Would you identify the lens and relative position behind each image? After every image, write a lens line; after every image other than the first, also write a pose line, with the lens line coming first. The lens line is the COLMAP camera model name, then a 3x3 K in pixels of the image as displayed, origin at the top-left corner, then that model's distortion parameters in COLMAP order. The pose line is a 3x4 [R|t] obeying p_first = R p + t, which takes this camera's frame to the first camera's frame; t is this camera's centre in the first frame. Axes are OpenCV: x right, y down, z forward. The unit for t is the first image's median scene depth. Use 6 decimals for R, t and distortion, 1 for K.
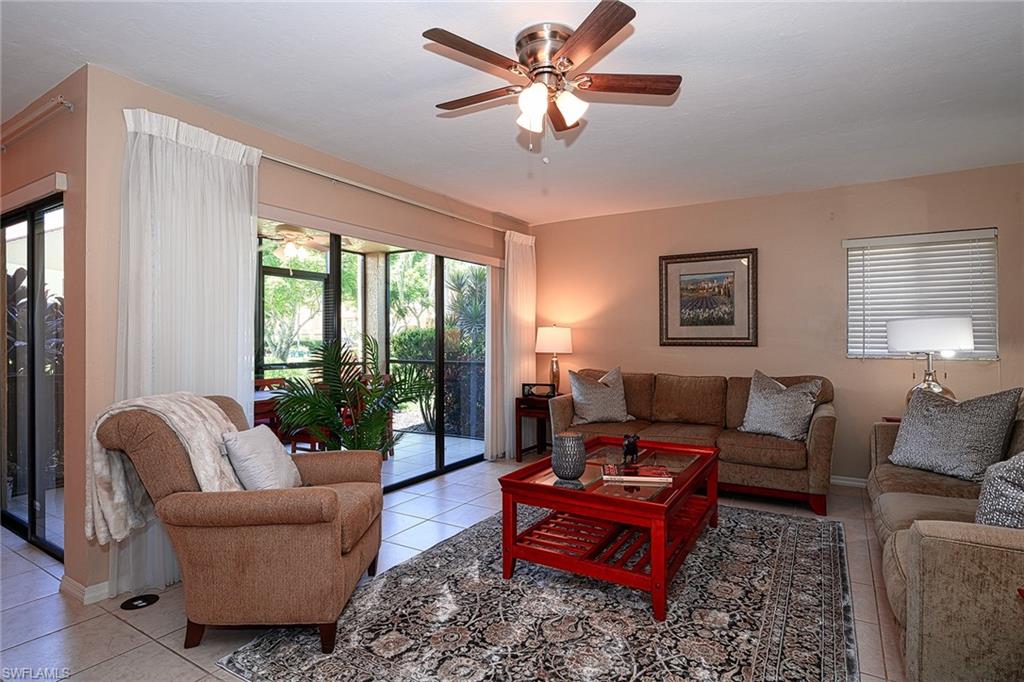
lens RADIAL K [[533.1, 0, 510.4], [0, 533.1, 336.6], [0, 0, 1]] dist [0.000021, -0.000428]
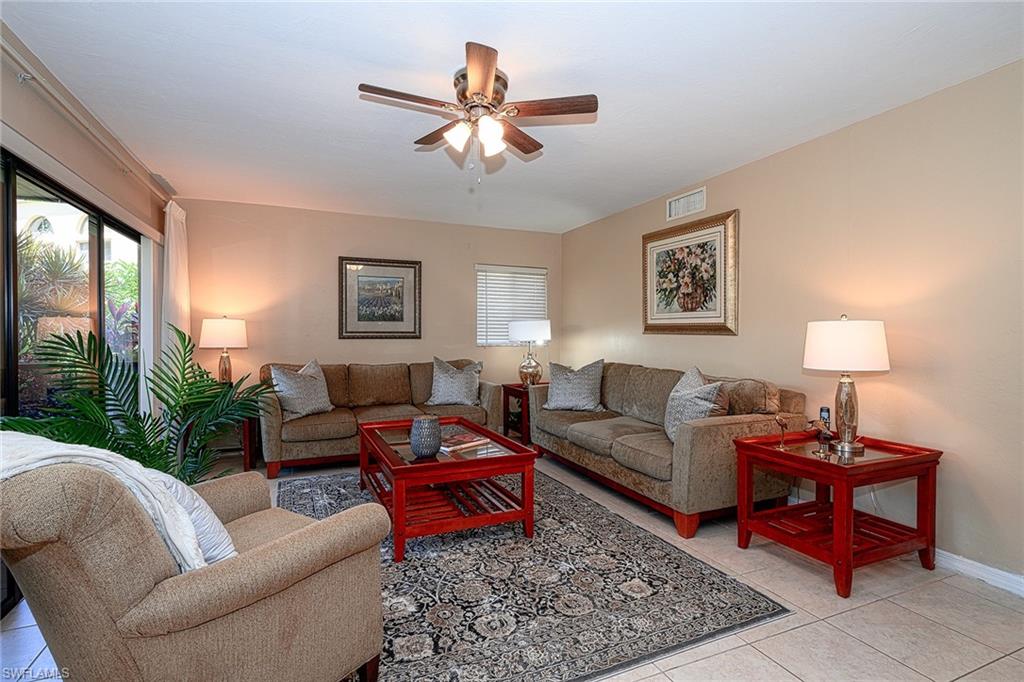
lens RADIAL K [[489.4, 0, 511.7], [0, 489.4, 338.9], [0, 0, 1]] dist [-0.000016, 0.000020]
pose [[0.572021, -0.008171, 0.820198, -0.387982], [-0.006038, 0.999881, 0.014172, 0.001099], [-0.820216, -0.013059, 0.571904, 0.160707]]
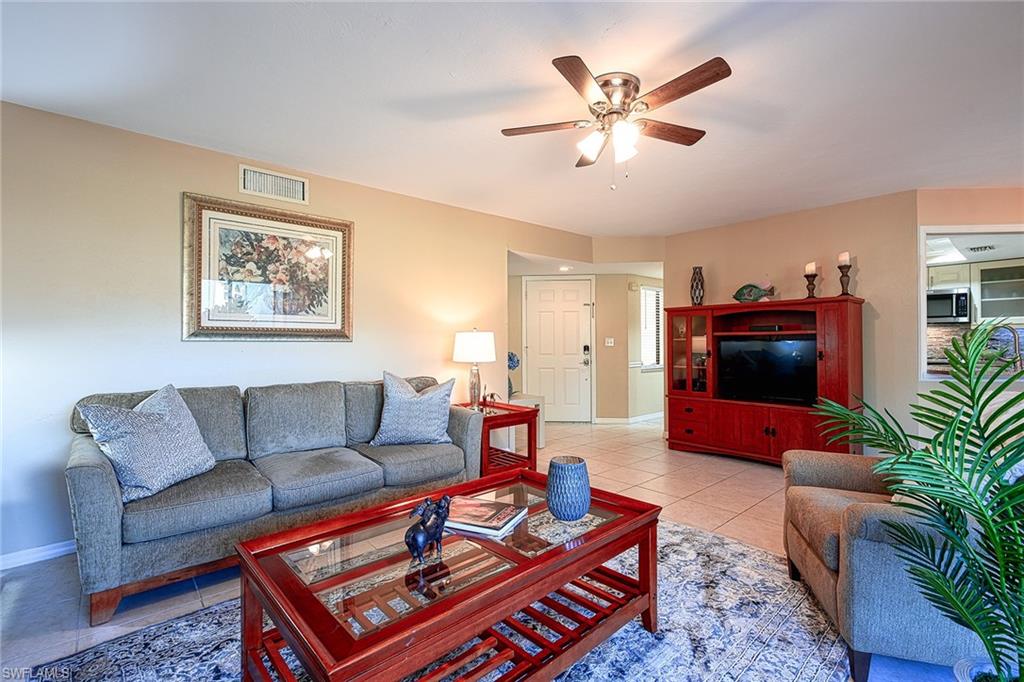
lens RADIAL K [[454.0, 0, 514.3], [0, 454.0, 338.4], [0, 0, 1]] dist [-0.002107, 0.001004]
pose [[-0.962460, -0.000443, 0.271424, 0.007103], [-0.001884, 0.999985, -0.005048, 0.002464], [-0.271418, -0.005370, -0.962447, 1.018426]]
